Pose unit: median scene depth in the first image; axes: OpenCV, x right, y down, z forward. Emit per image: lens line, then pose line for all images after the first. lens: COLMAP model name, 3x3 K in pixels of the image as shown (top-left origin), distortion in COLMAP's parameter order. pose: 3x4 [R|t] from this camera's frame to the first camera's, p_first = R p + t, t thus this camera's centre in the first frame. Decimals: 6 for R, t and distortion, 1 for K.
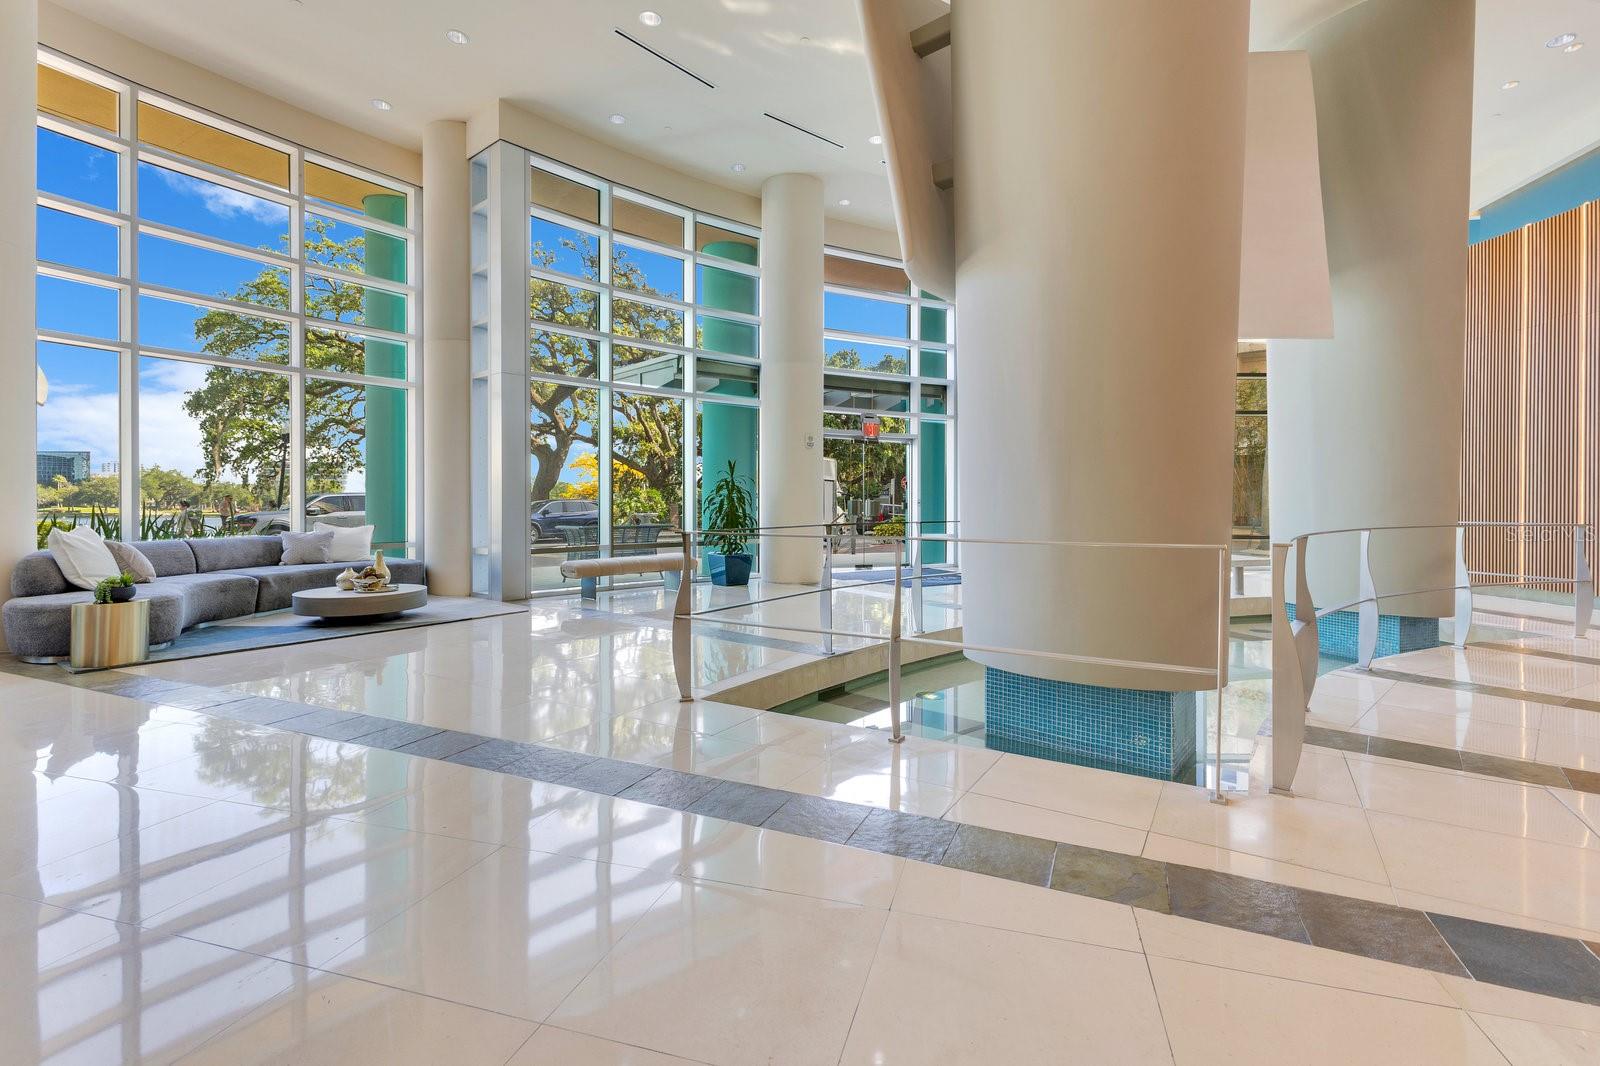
lens RADIAL K [[706.5, 0, 803.9], [0, 706.5, 493.4], [0, 0, 1]] dist [0.002670, 0.000139]
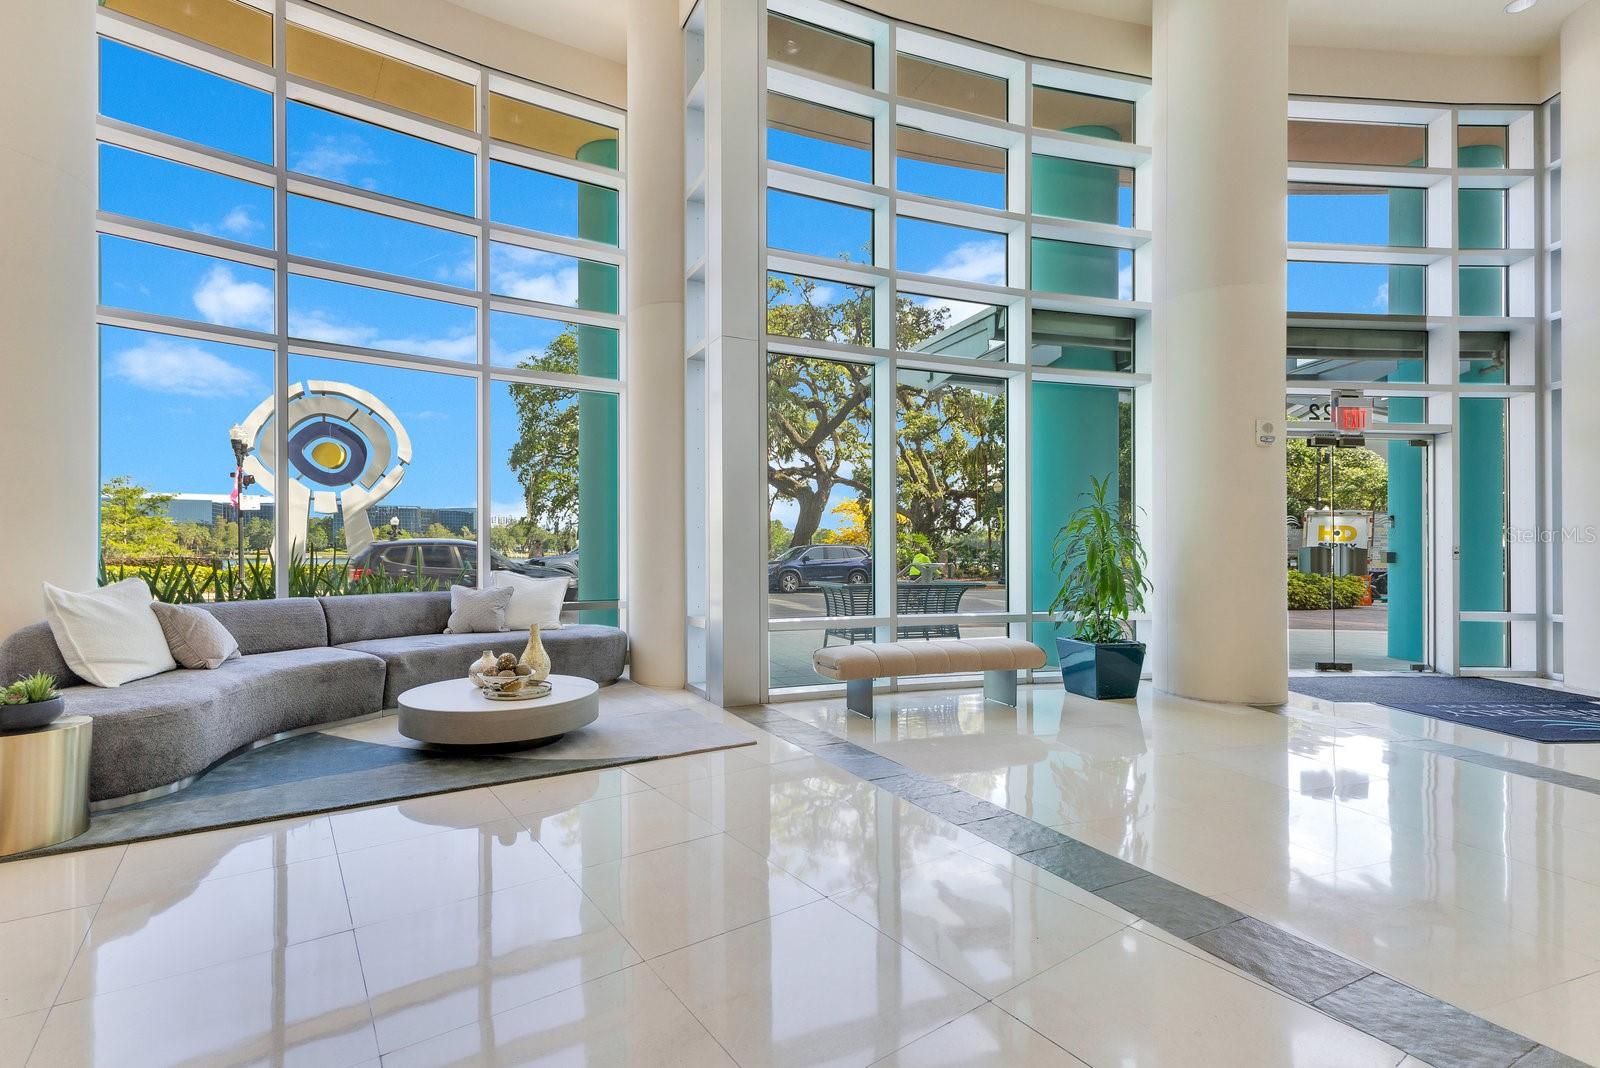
lens RADIAL K [[745.9, 0, 776.8], [0, 745.9, 524.4], [0, 0, 1]] dist [0.002103, -0.000021]
pose [[0.923648, -0.006790, -0.383182, -0.103981], [-0.000872, 0.999803, -0.019819, 0.004276], [0.383241, 0.018640, 0.923460, 0.322268]]
